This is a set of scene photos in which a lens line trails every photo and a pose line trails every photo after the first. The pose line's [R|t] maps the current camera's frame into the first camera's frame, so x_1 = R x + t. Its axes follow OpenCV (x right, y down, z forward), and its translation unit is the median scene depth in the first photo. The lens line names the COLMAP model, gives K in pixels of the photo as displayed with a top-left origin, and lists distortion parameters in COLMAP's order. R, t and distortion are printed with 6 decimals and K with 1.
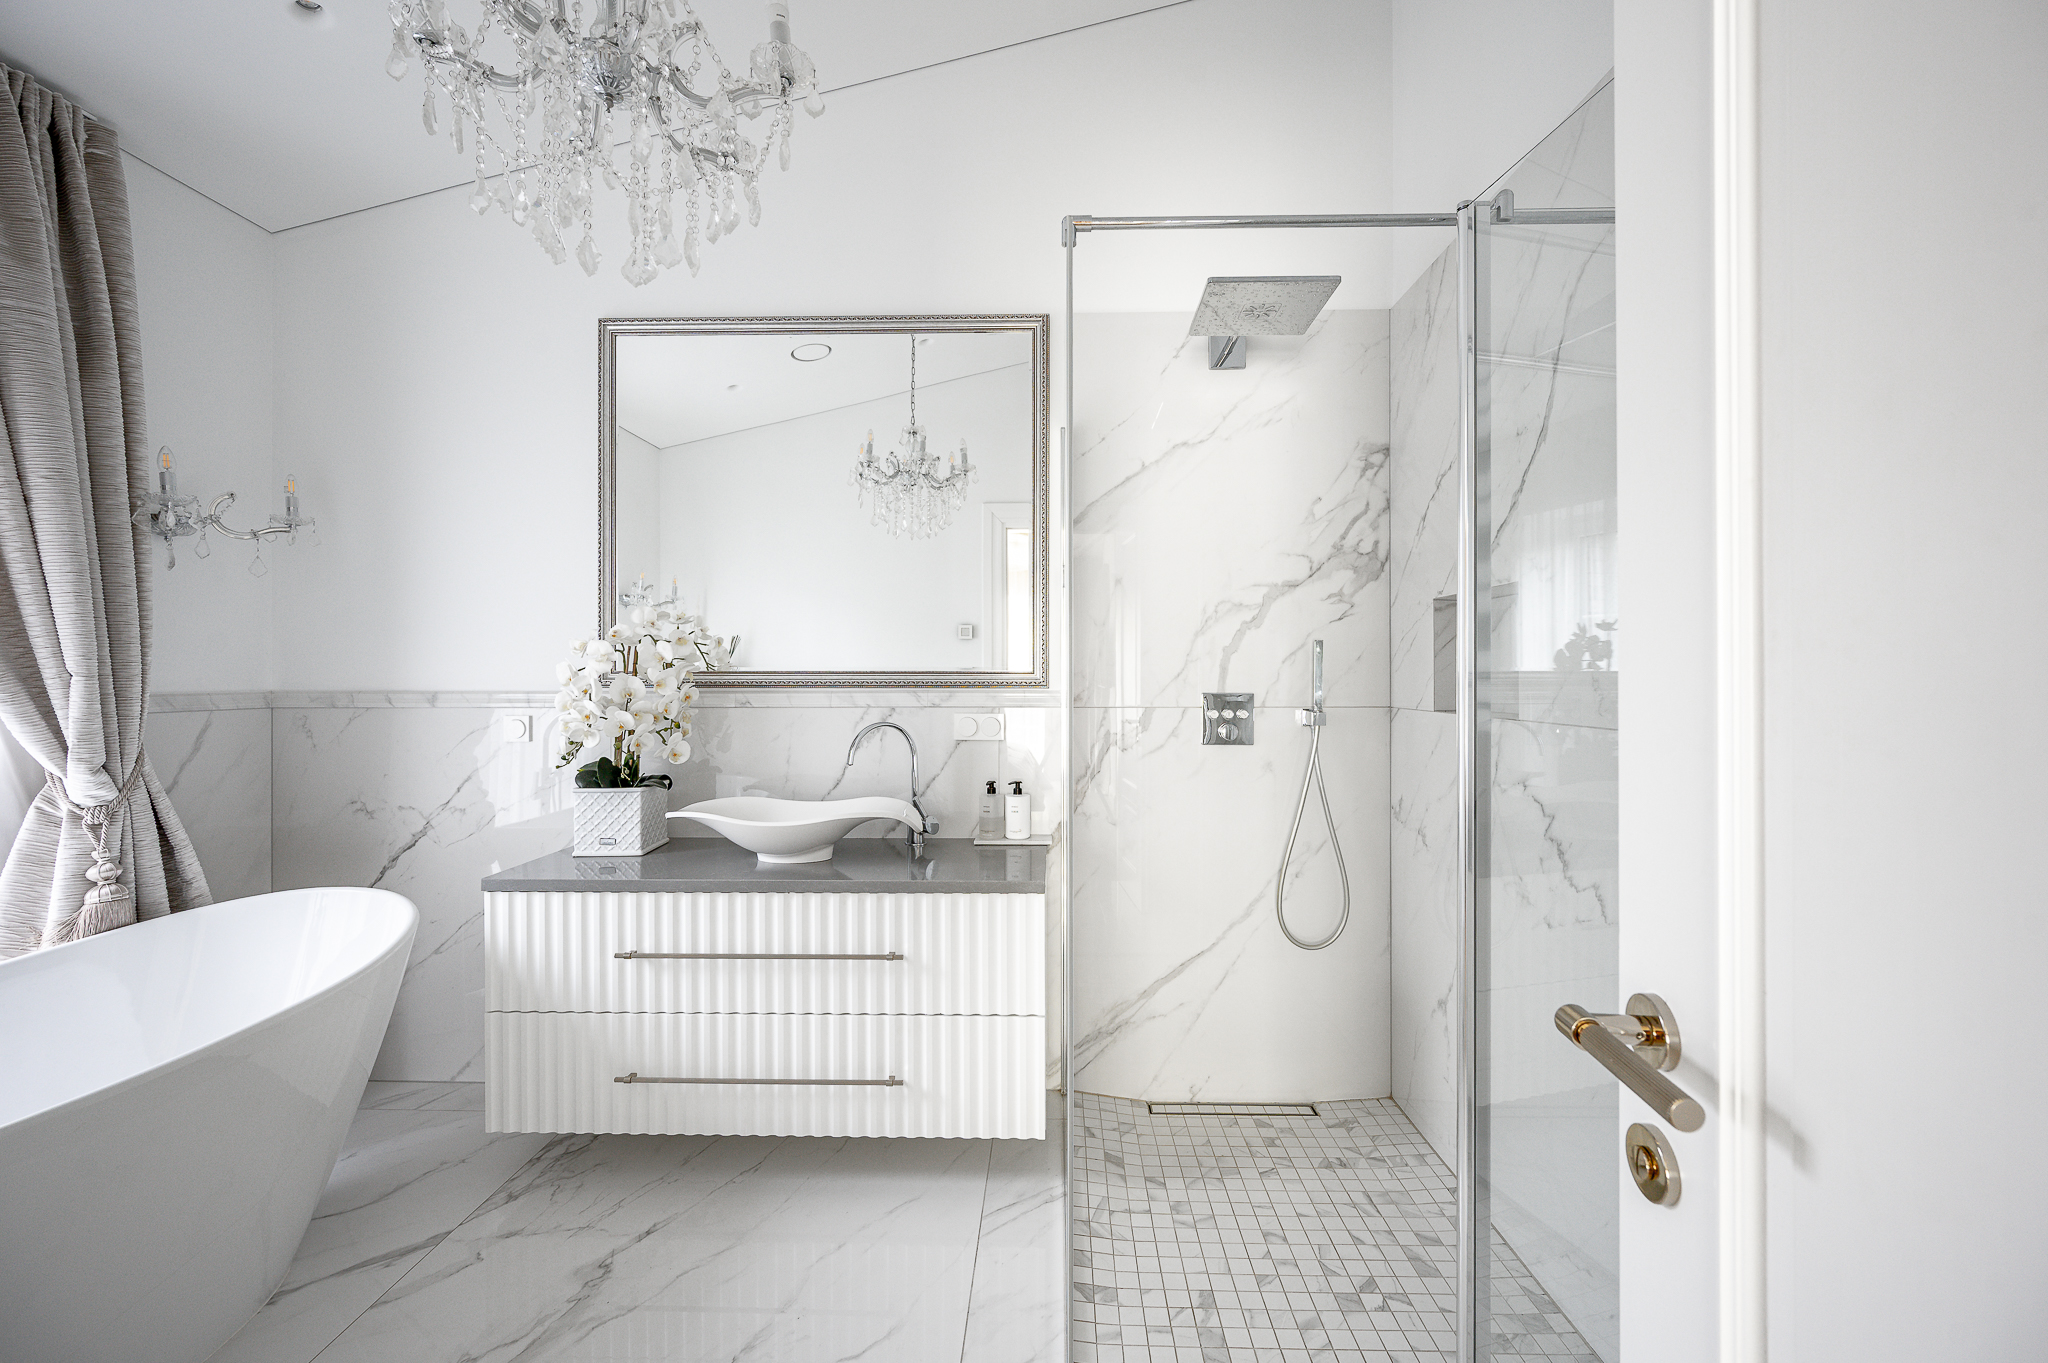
lens RADIAL K [[814.8, 0, 1038.5], [0, 814.8, 669.5], [0, 0, 1]] dist [-0.005468, 0.001347]
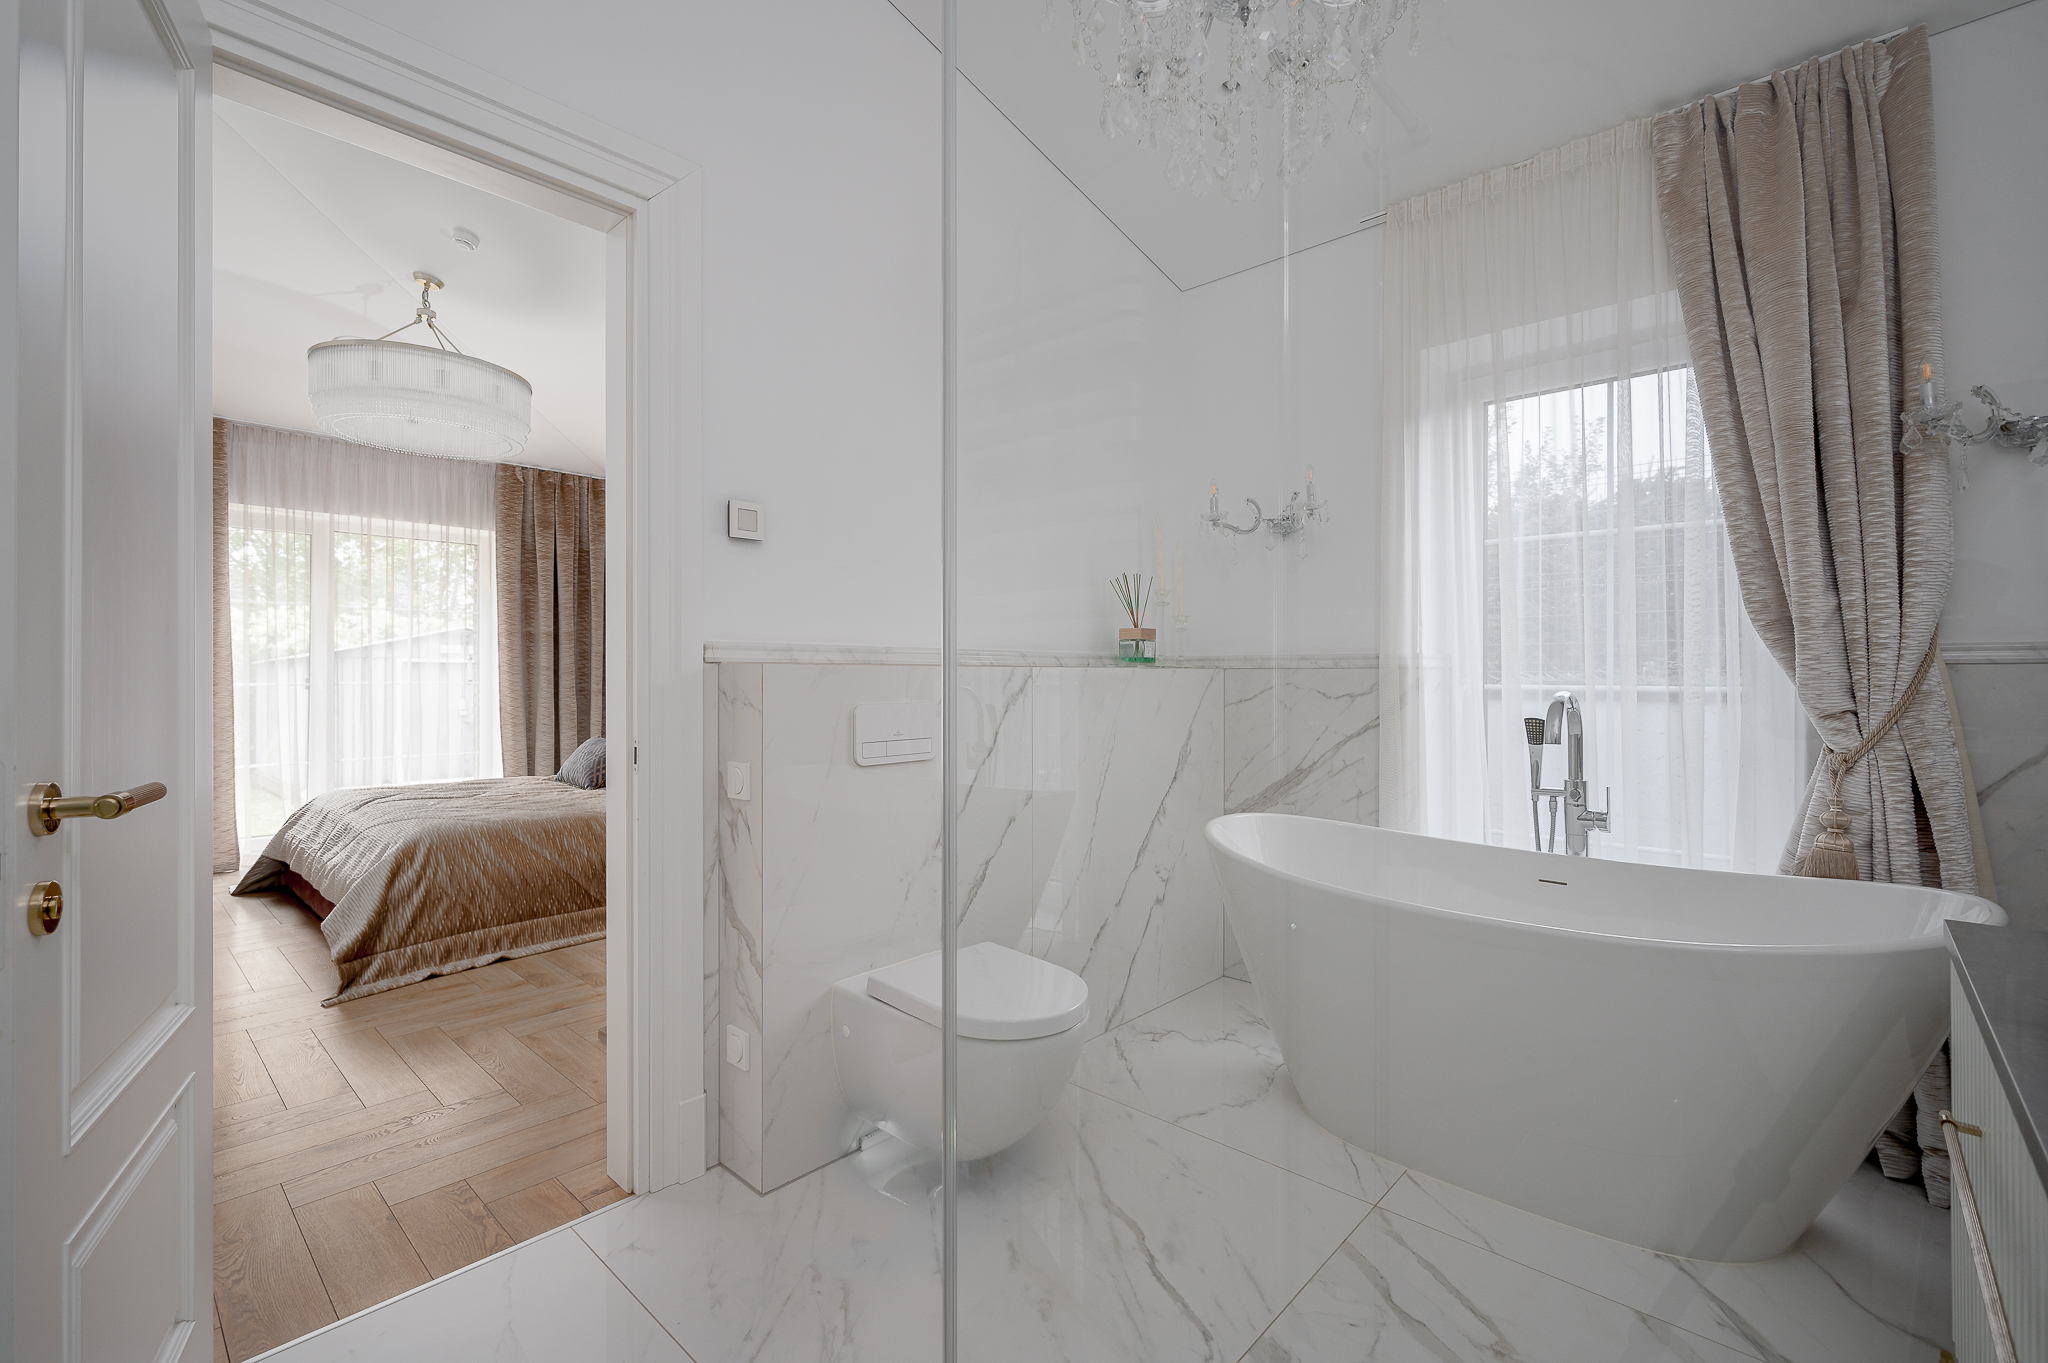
lens RADIAL K [[882.7, 0, 1028.5], [0, 882.7, 674.8], [0, 0, 1]] dist [-0.003538, 0.000471]
pose [[-0.659619, -0.001663, -0.751599, 0.268549], [0.004419, 0.999972, -0.006091, 0.070563], [0.751587, -0.007339, -0.659593, 0.893610]]
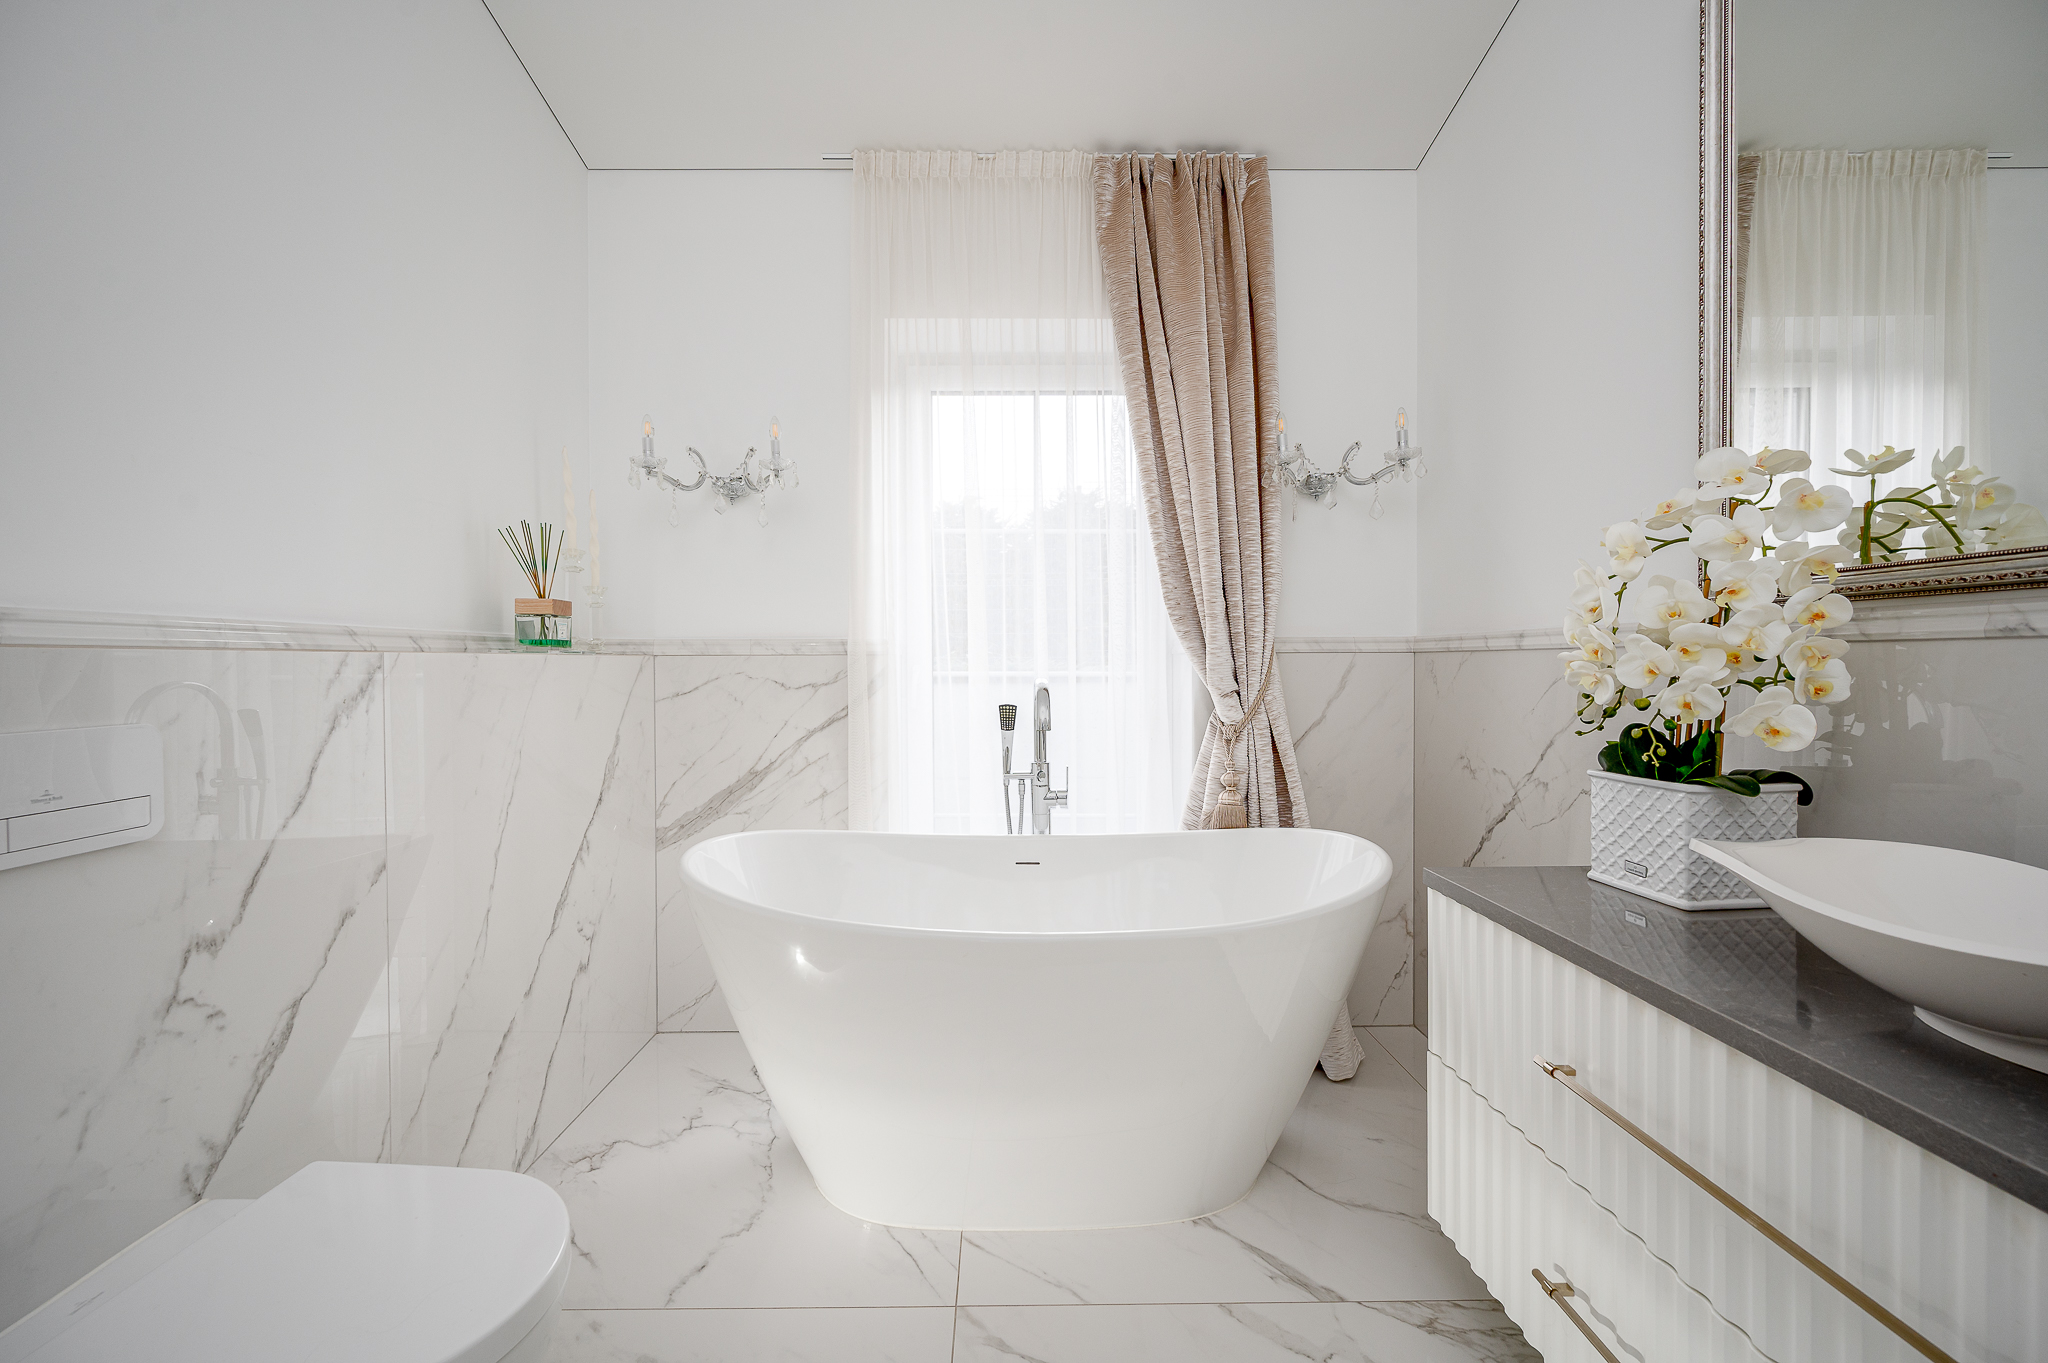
lens RADIAL K [[814.8, 0, 1020.6], [0, 814.8, 671.4], [0, 0, 1]] dist [-0.005468, 0.001347]
pose [[0.027656, 0.011778, -0.999548, 0.039248], [0.010334, 0.999874, 0.012067, 0.065982], [0.999564, -0.010663, 0.027530, 0.606242]]
